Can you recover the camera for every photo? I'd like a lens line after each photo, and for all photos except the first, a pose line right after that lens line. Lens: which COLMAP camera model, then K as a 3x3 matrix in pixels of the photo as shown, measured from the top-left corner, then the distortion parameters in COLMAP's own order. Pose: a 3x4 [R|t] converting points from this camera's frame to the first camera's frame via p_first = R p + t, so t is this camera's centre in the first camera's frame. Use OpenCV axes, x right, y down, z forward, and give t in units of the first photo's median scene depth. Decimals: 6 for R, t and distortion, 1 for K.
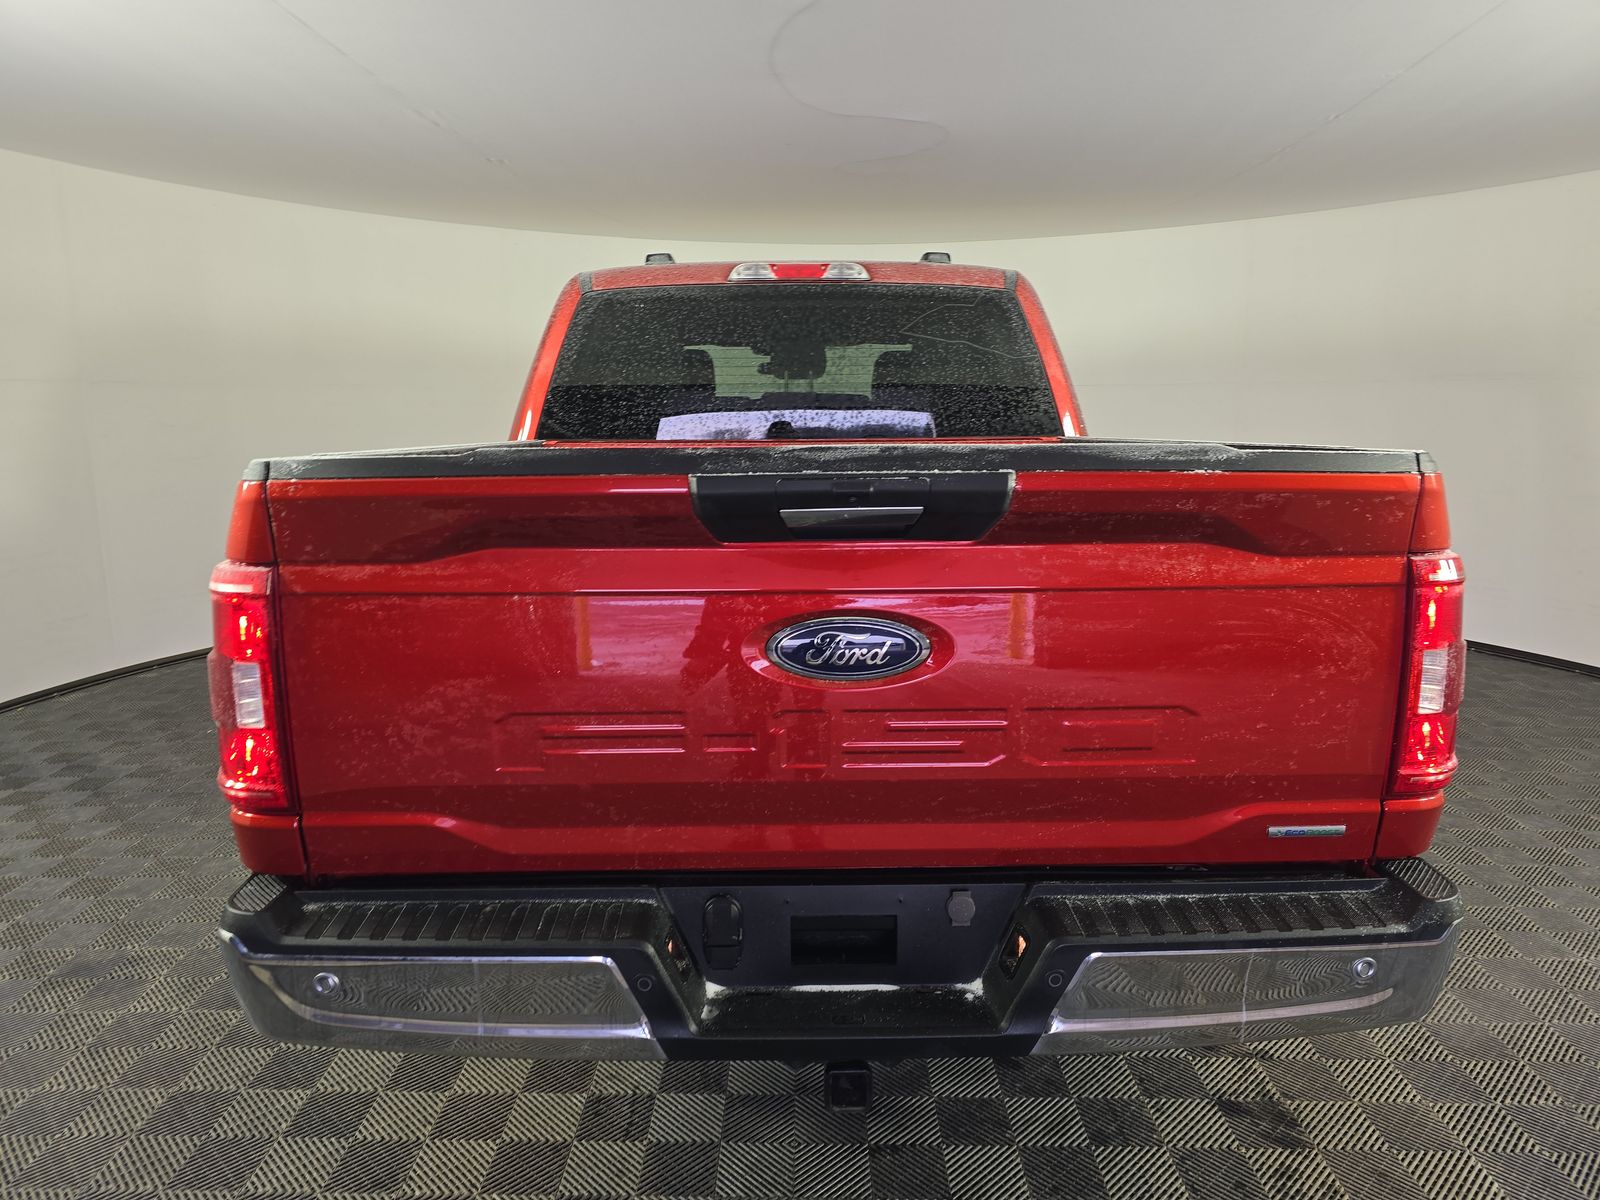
lens RADIAL K [[1075.7, 0, 793.2], [0, 1075.7, 604.8], [0, 0, 1]] dist [0.034771, -0.028917]
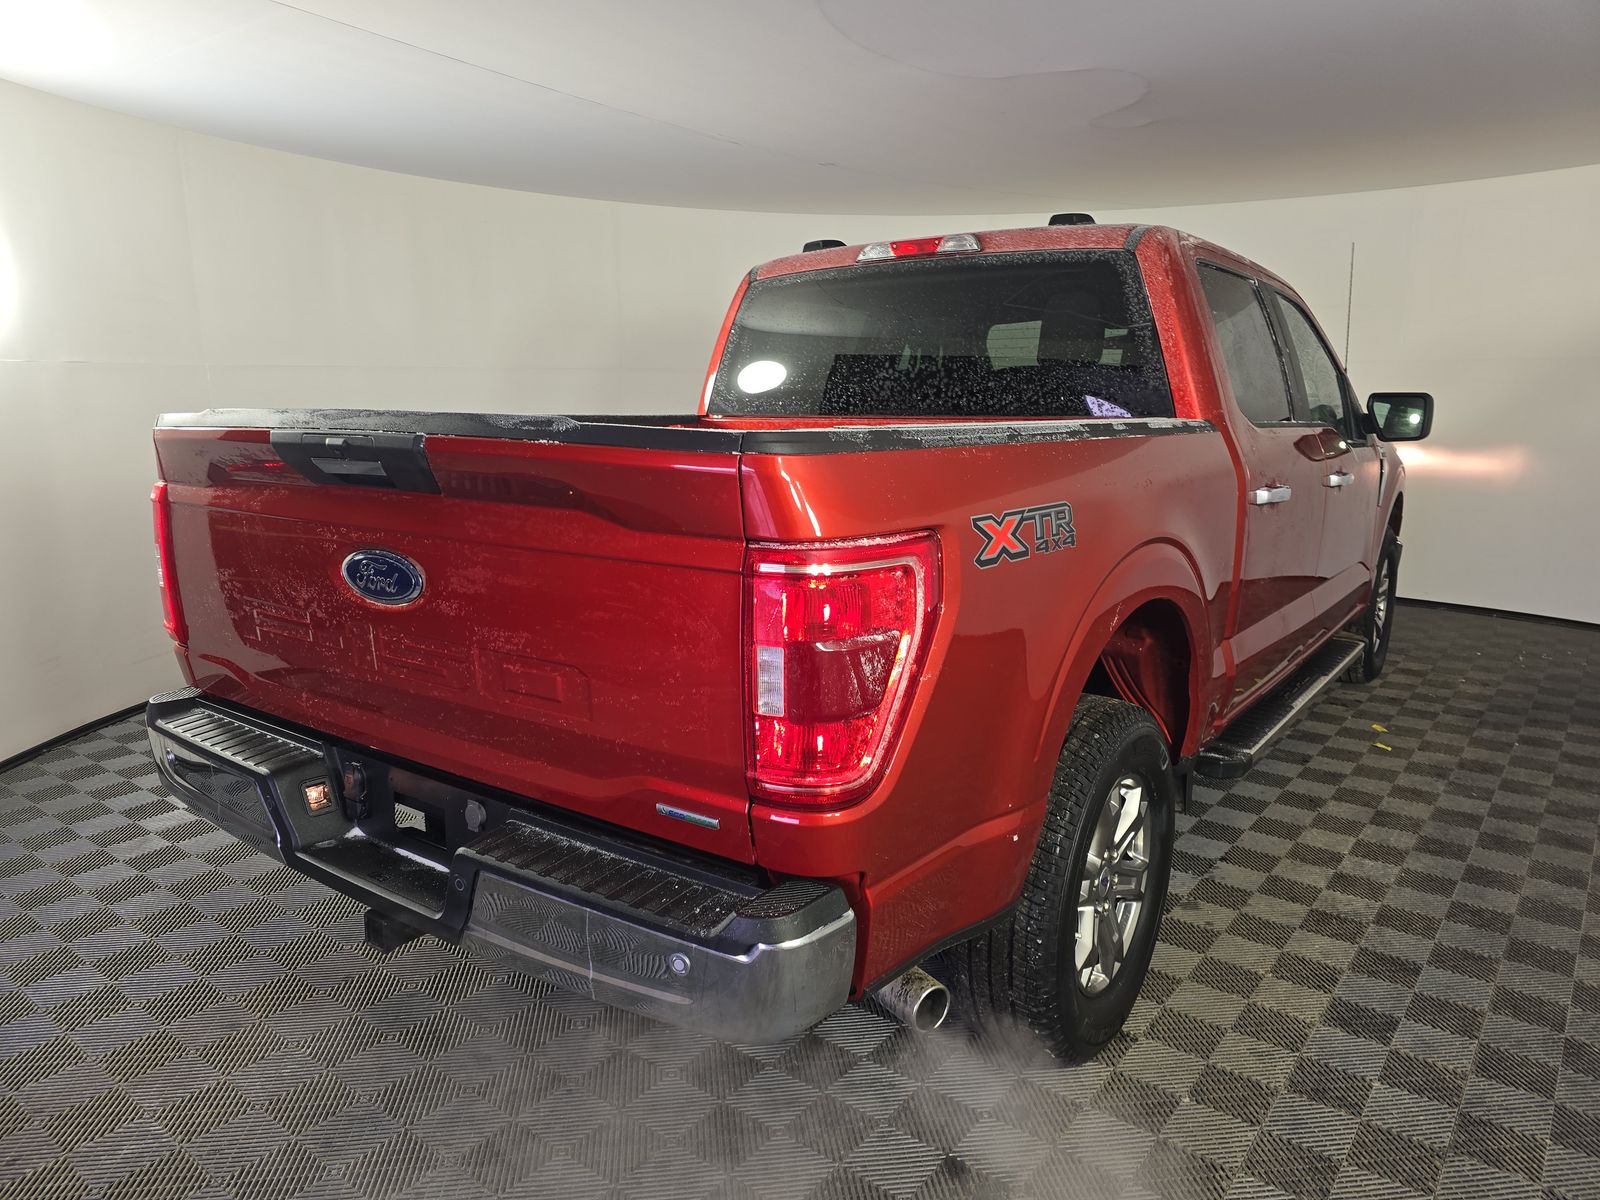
lens RADIAL K [[1075.7, 0, 787.9], [0, 1075.7, 609.3], [0, 0, 1]] dist [0.034771, -0.028917]
pose [[0.792735, 0.122461, -0.597138, 0.545135], [-0.110194, 0.992263, 0.057205, -0.020825], [0.599523, 0.020453, 0.800096, 0.134901]]
